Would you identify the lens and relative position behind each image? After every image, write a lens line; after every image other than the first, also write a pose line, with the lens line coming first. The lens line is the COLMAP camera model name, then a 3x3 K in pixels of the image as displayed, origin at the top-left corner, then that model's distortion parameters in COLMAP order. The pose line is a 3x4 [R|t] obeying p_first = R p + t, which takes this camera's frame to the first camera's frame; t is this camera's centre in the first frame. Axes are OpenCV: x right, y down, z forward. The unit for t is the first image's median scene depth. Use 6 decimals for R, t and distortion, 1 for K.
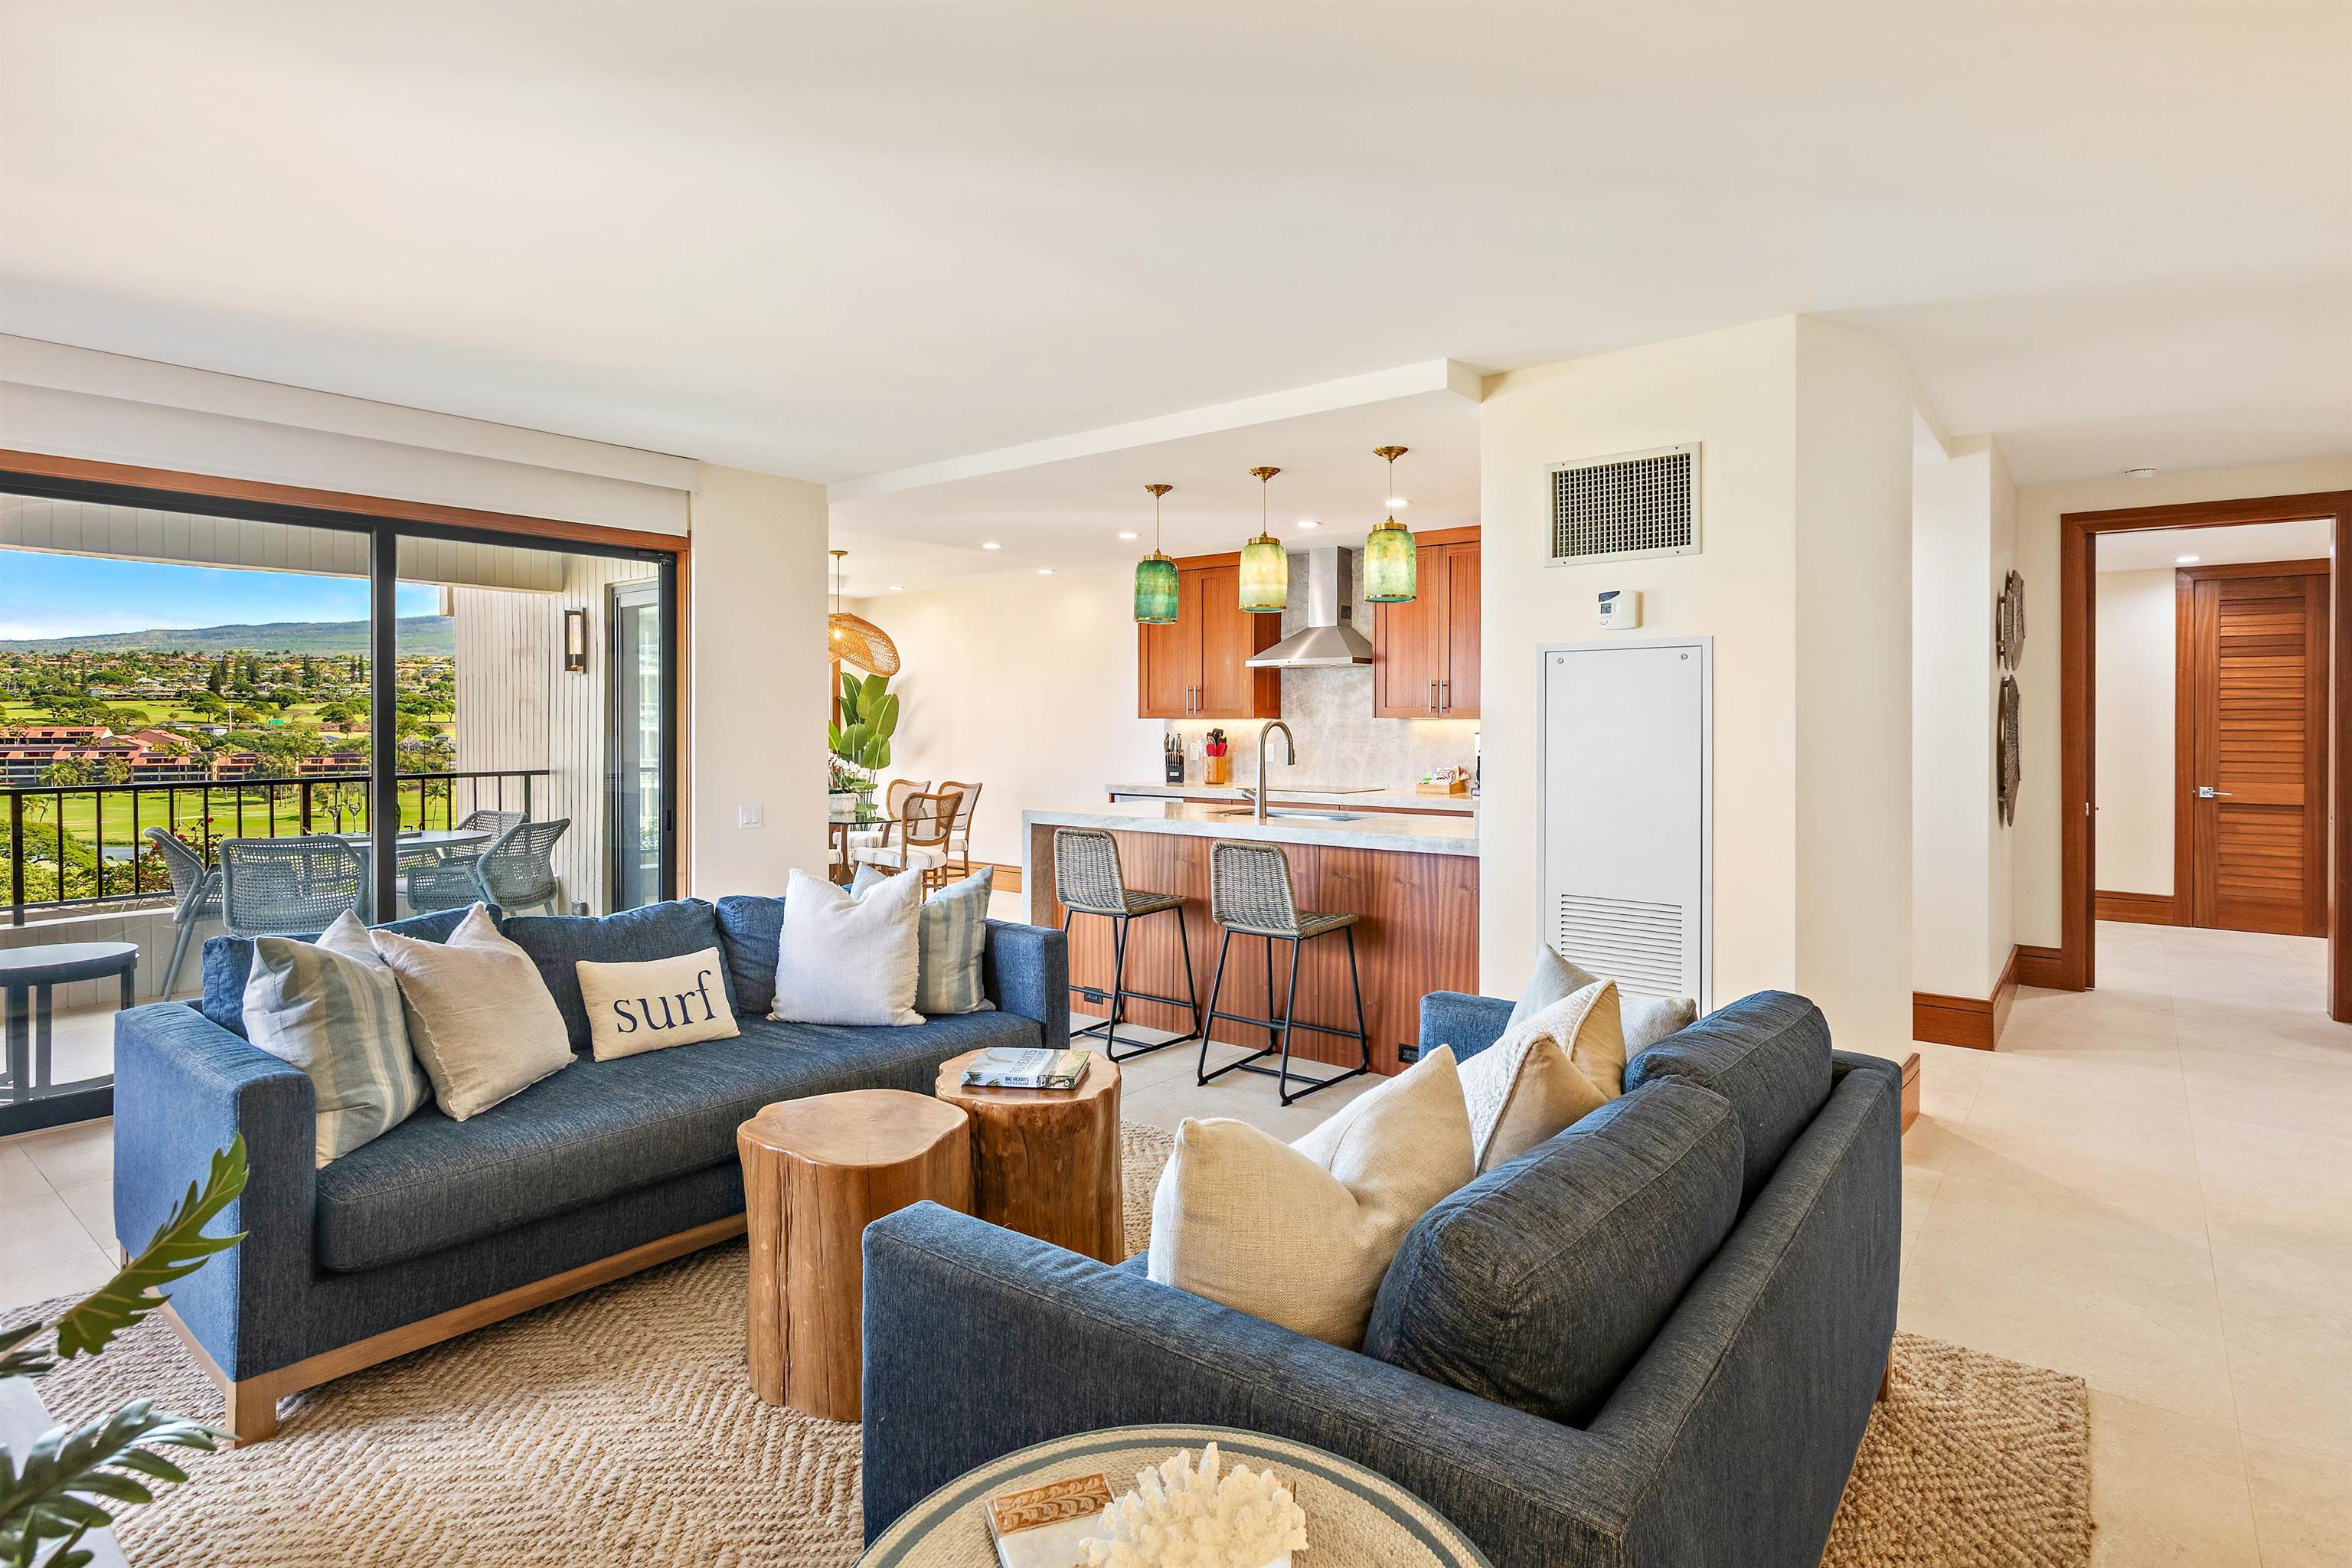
lens RADIAL K [[1201.6, 0, 1107.0], [0, 1201.6, 750.2], [0, 0, 1]] dist [-0.009743, 0.000801]
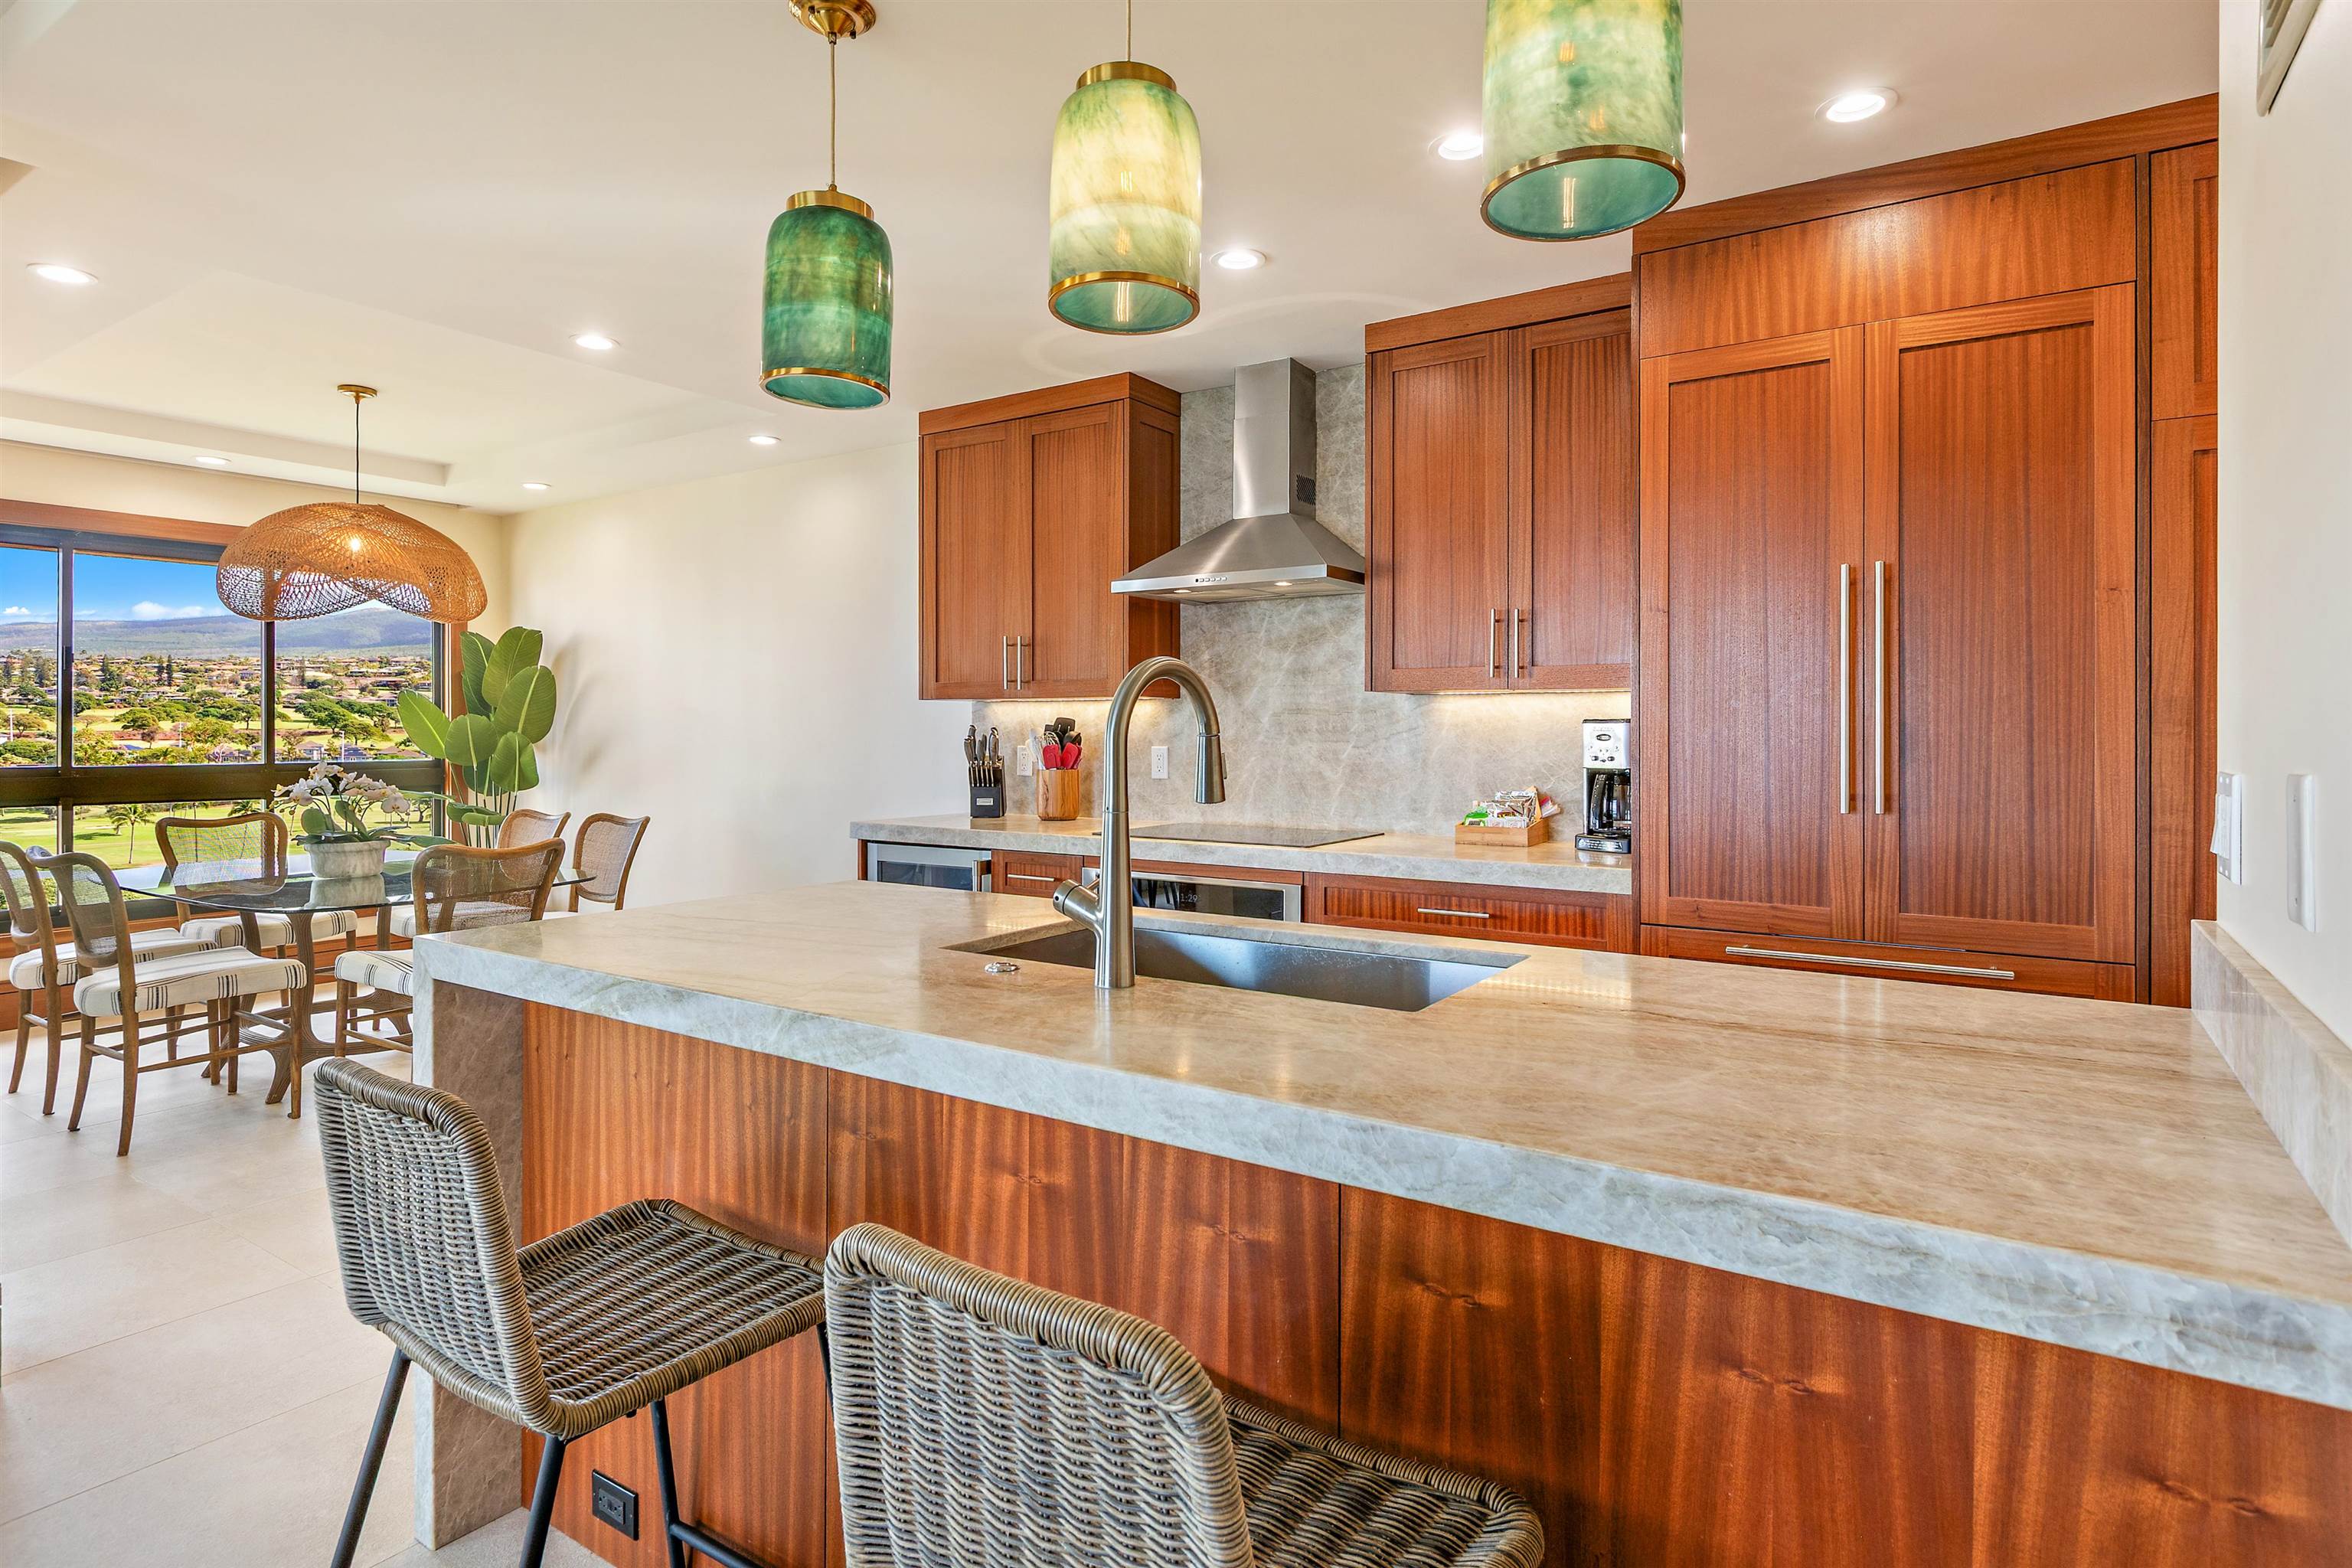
lens RADIAL K [[1236.3, 0, 1115.8], [0, 1236.3, 741.1], [0, 0, 1]] dist [-0.005402, -0.000412]
pose [[0.995704, -0.001369, 0.092585, 0.067420], [0.002700, 0.999895, -0.014253, 0.000617], [-0.092555, 0.014441, 0.995603, 0.471419]]
